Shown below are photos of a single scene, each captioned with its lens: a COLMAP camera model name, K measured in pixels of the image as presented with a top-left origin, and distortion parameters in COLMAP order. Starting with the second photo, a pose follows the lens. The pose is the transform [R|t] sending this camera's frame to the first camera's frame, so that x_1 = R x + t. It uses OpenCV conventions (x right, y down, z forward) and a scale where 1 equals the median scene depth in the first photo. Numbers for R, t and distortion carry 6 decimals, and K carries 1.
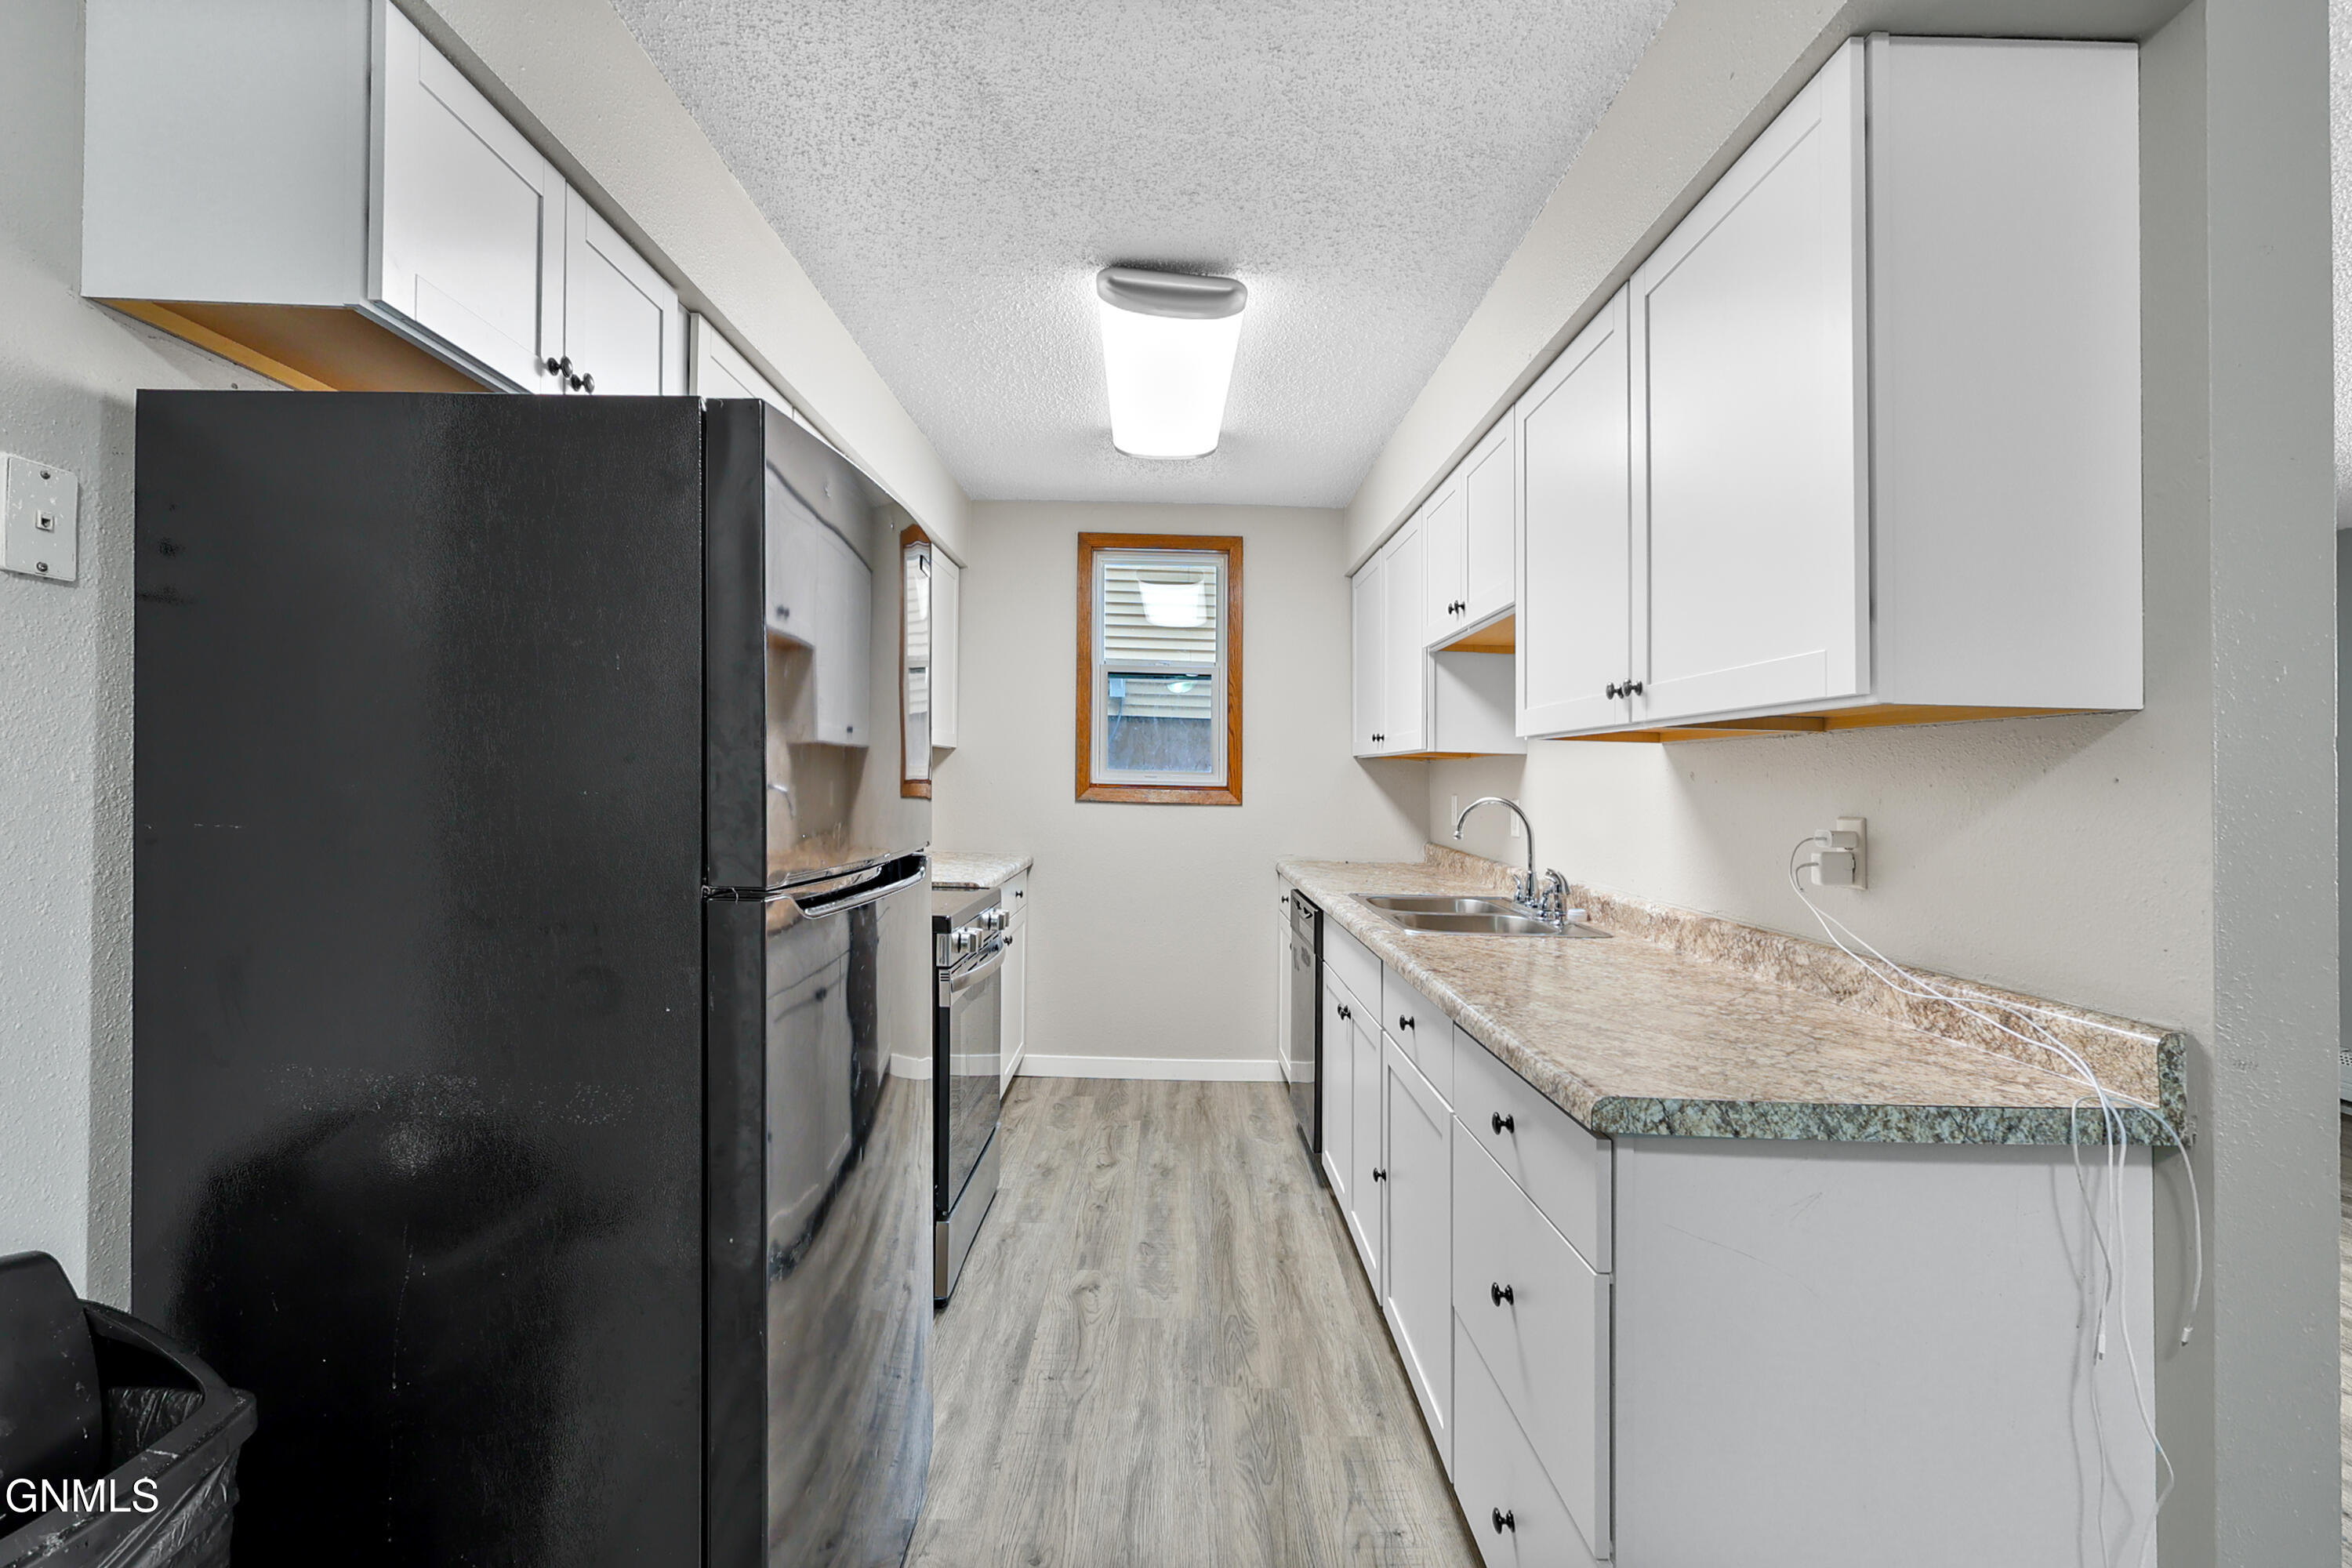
lens RADIAL K [[1082.0, 0, 1179.9], [0, 1082.0, 768.9], [0, 0, 1]] dist [-0.005976, 0.001788]
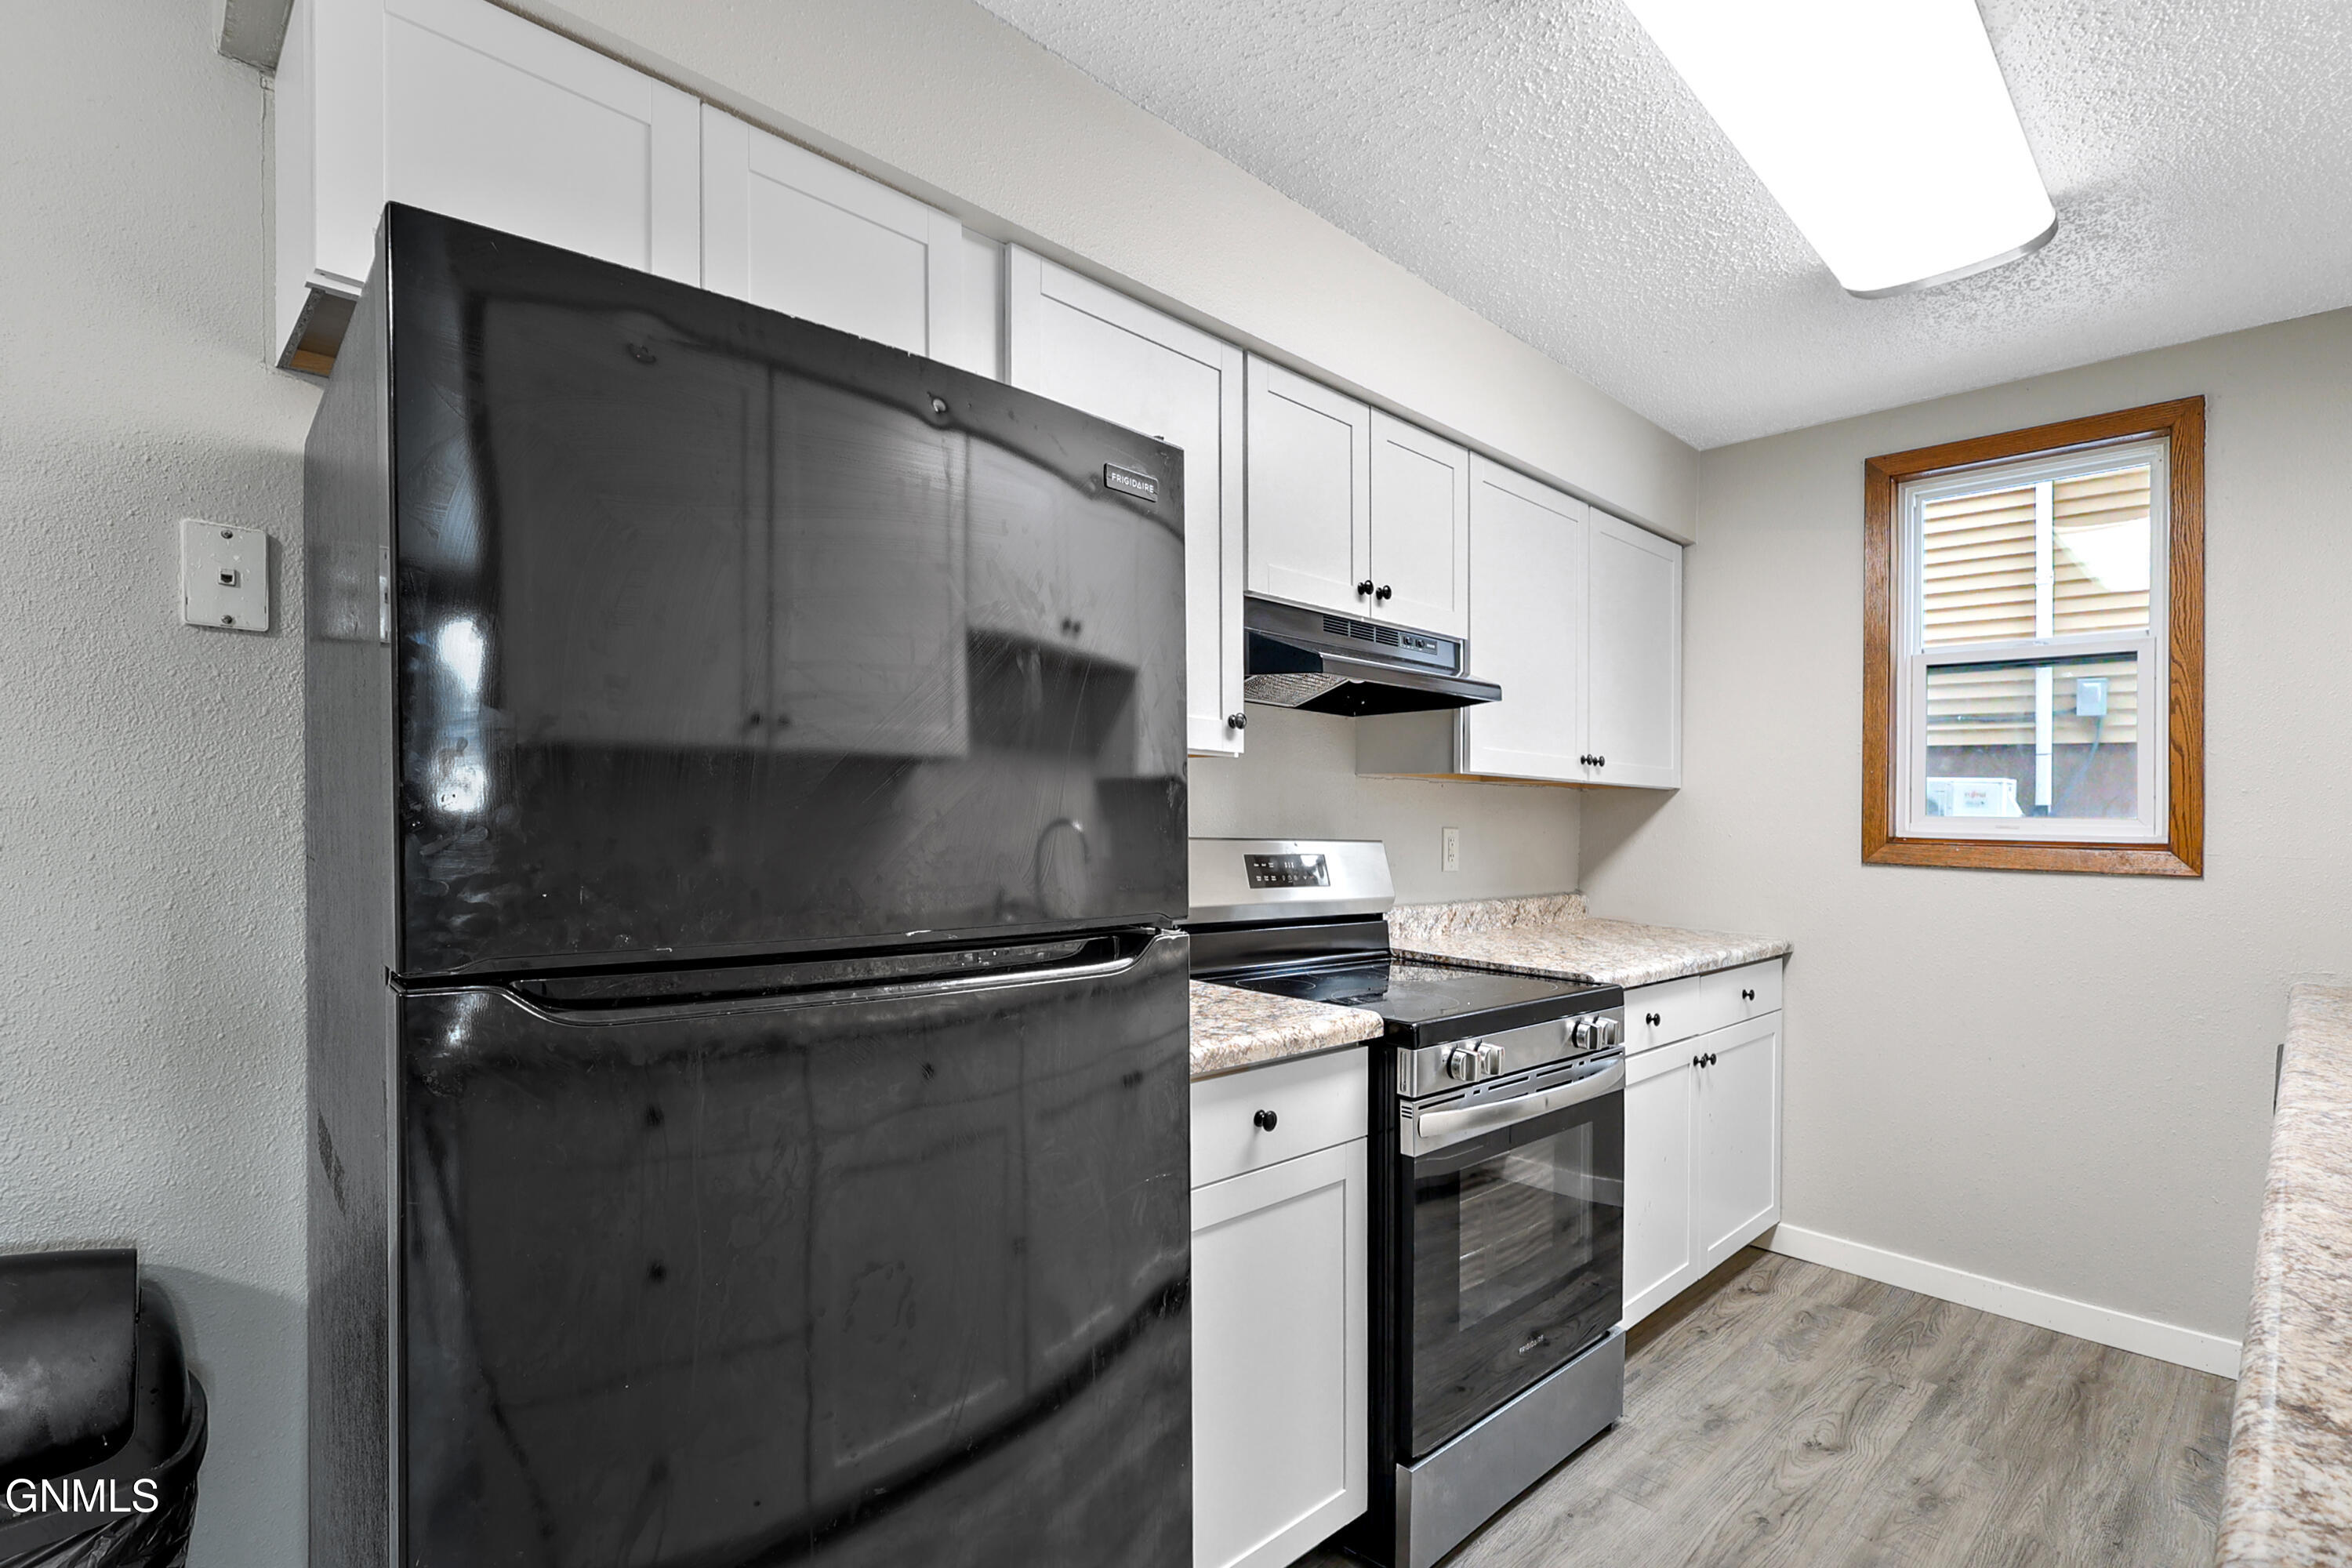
lens RADIAL K [[1082.0, 0, 1209.5], [0, 1082.0, 830.1], [0, 0, 1]] dist [-0.005976, 0.001788]
pose [[0.688368, 0.001618, -0.725360, 0.126320], [0.001428, 0.999993, 0.003586, 0.007169], [0.725360, -0.003504, 0.688361, 0.287312]]
